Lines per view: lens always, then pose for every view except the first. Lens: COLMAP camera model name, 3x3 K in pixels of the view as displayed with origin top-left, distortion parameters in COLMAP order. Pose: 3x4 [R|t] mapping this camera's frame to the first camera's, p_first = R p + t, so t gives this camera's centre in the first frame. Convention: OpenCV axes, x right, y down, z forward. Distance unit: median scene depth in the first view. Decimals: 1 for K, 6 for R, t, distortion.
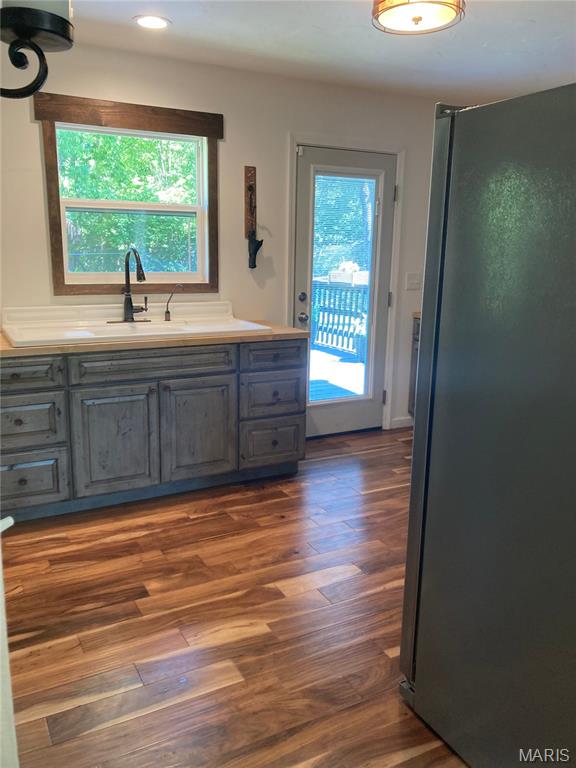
lens RADIAL K [[626.3, 0, 289.1], [0, 626.3, 383.5], [0, 0, 1]] dist [-0.005524, -0.002357]
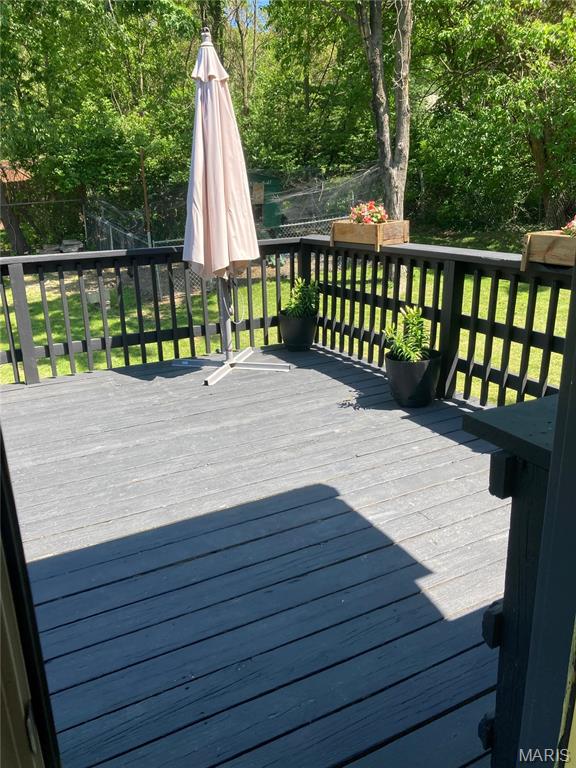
lens RADIAL K [[626.3, 0, 285.5], [0, 626.3, 385.5], [0, 0, 1]] dist [-0.005524, -0.002357]
pose [[0.998749, -0.041982, -0.027162, 0.030690], [0.044472, 0.994123, 0.098701, -0.088441], [0.022859, -0.099786, 0.994746, 0.419550]]
